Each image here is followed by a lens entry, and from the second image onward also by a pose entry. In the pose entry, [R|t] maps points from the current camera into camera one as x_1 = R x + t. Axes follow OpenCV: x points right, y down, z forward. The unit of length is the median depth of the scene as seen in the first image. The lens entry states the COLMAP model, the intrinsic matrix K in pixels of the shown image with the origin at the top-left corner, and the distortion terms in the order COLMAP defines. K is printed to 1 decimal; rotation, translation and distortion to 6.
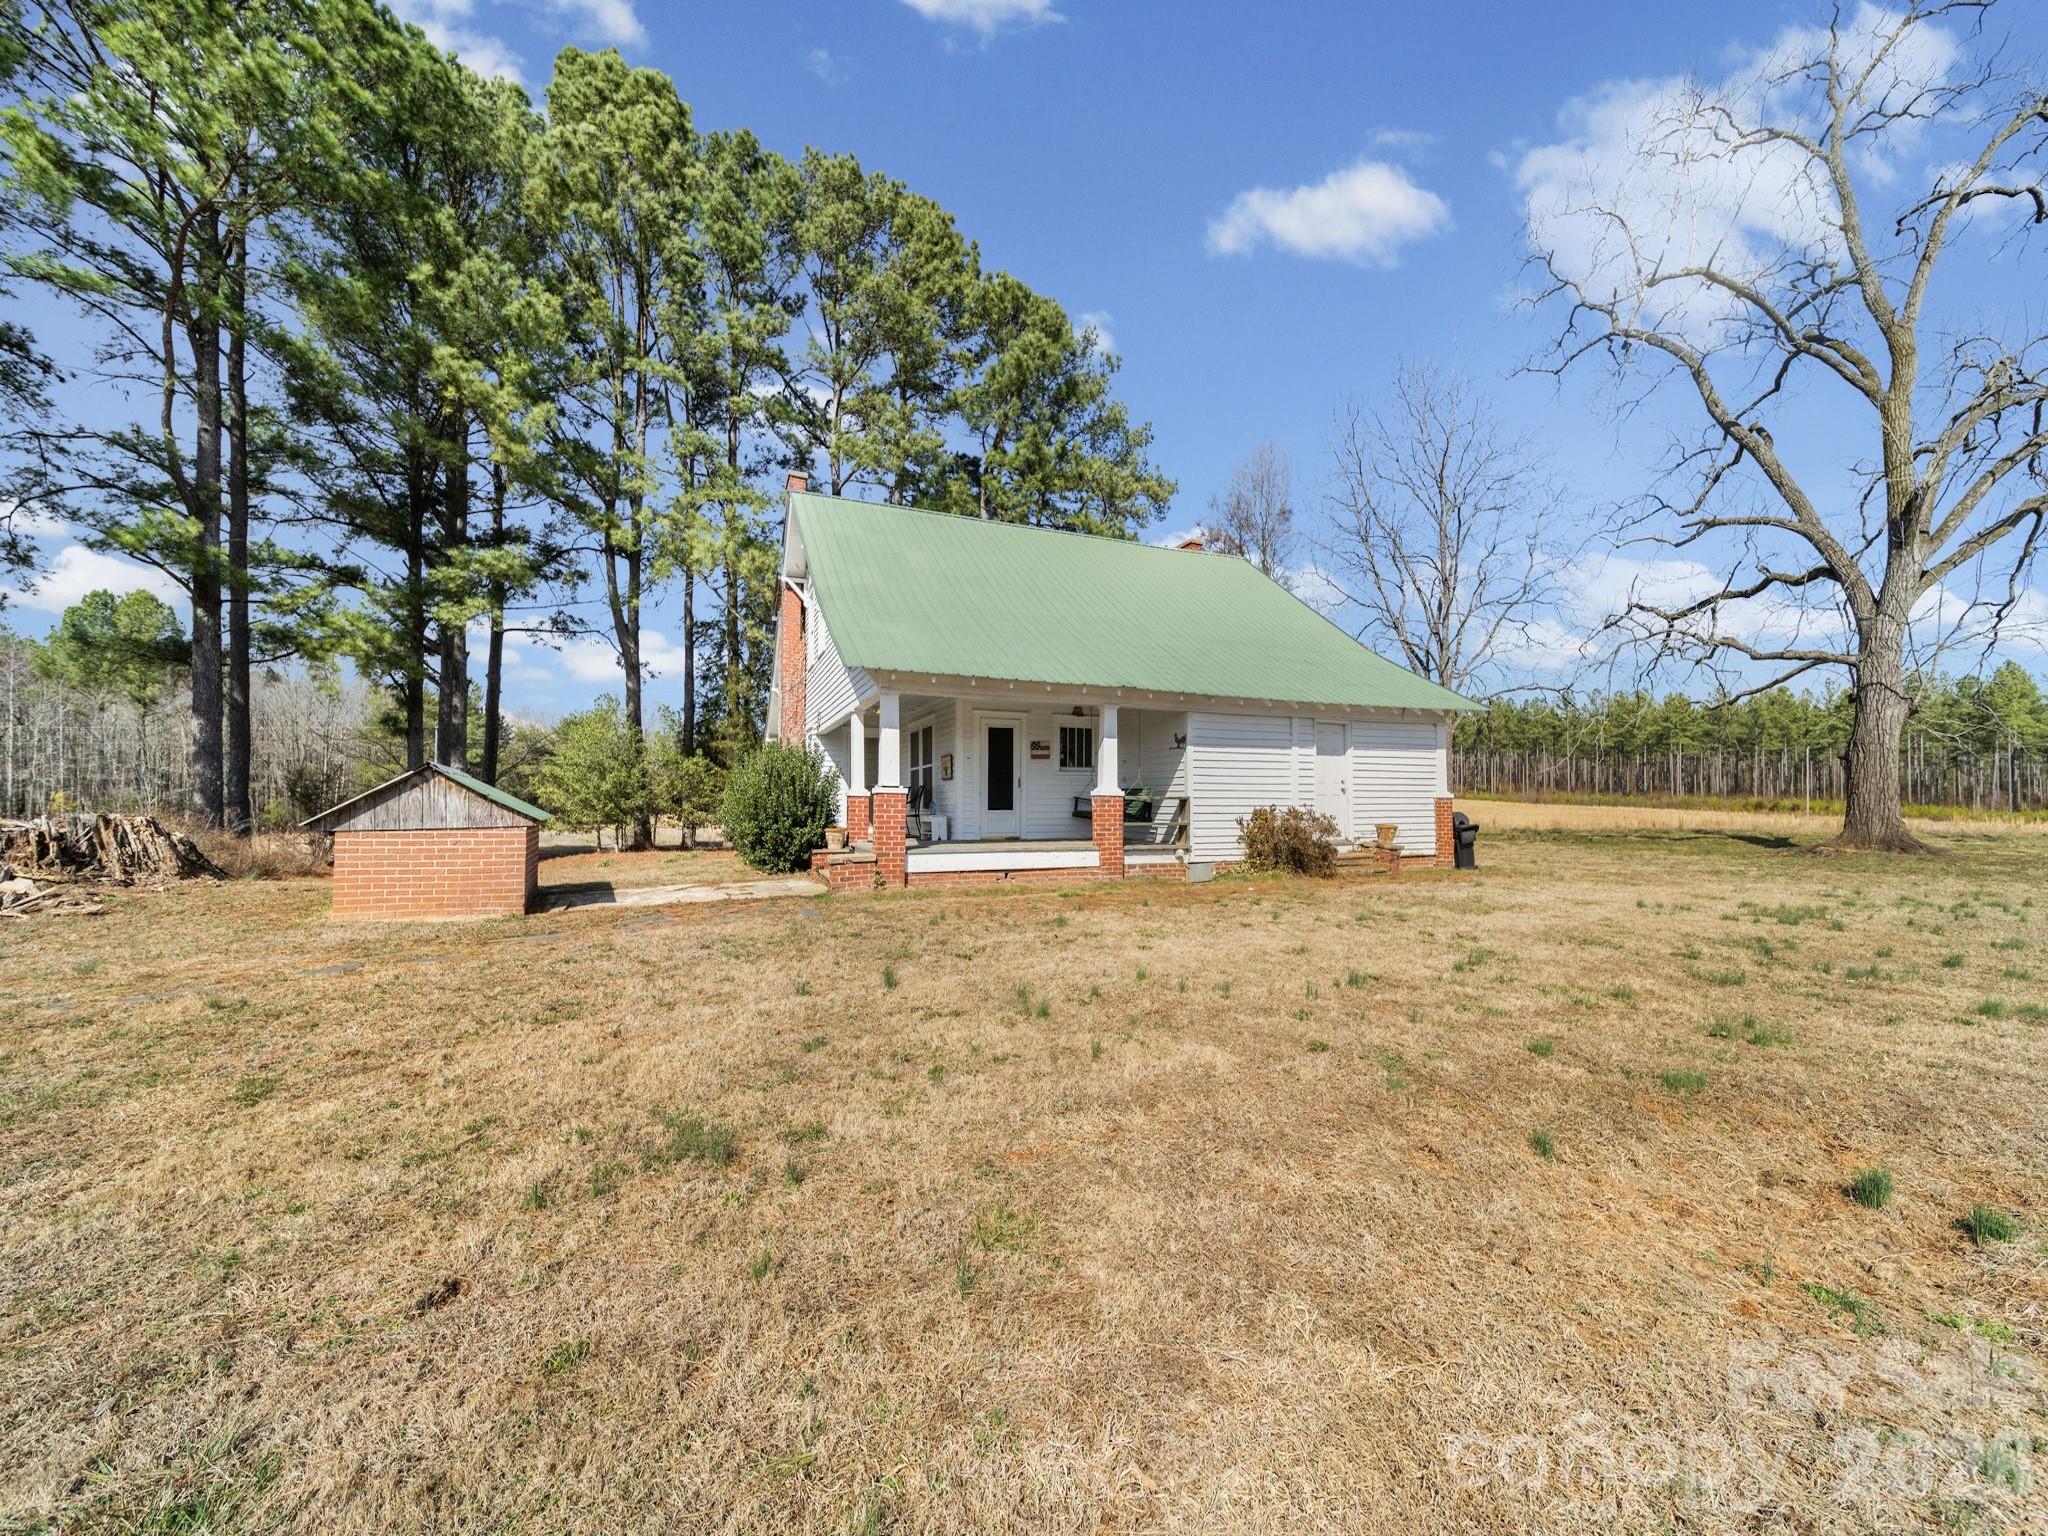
lens RADIAL K [[734.7, 0, 1042.3], [0, 734.7, 751.8], [0, 0, 1]] dist [0.000090, -0.000403]
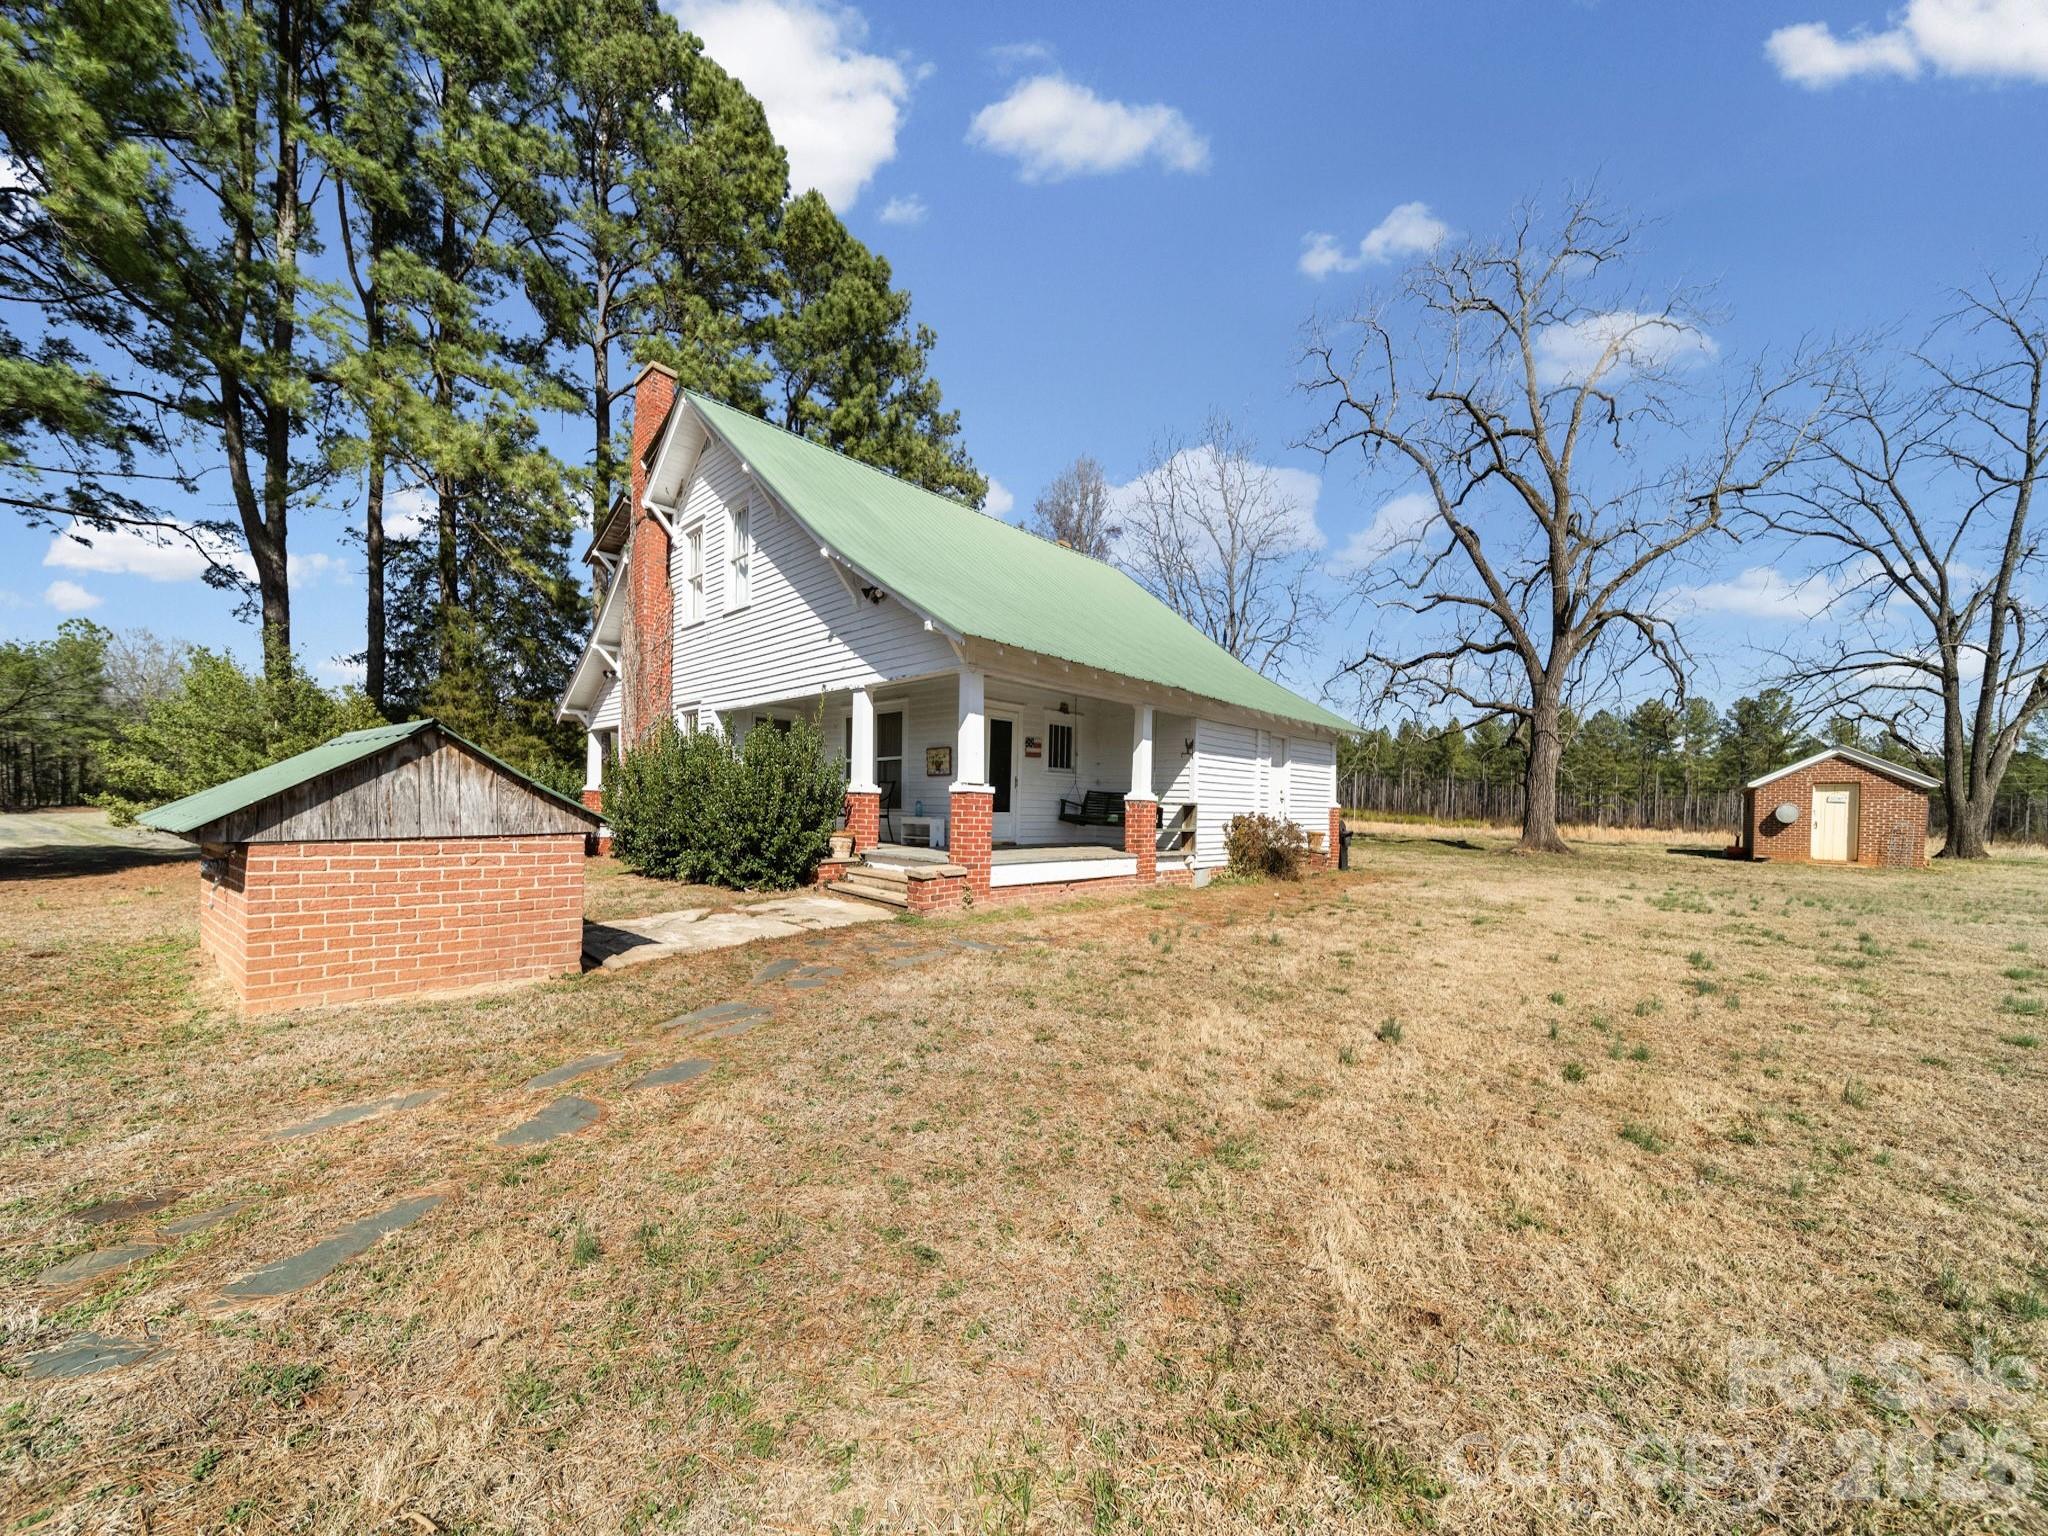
lens RADIAL K [[727.1, 0, 1025.8], [0, 727.1, 775.1], [0, 0, 1]] dist [0.000603, -0.000072]
pose [[0.911193, 0.038914, 0.410137, -0.328333], [-0.053225, 0.998305, 0.023531, 0.009481], [-0.408526, -0.043271, 0.911720, 0.151506]]
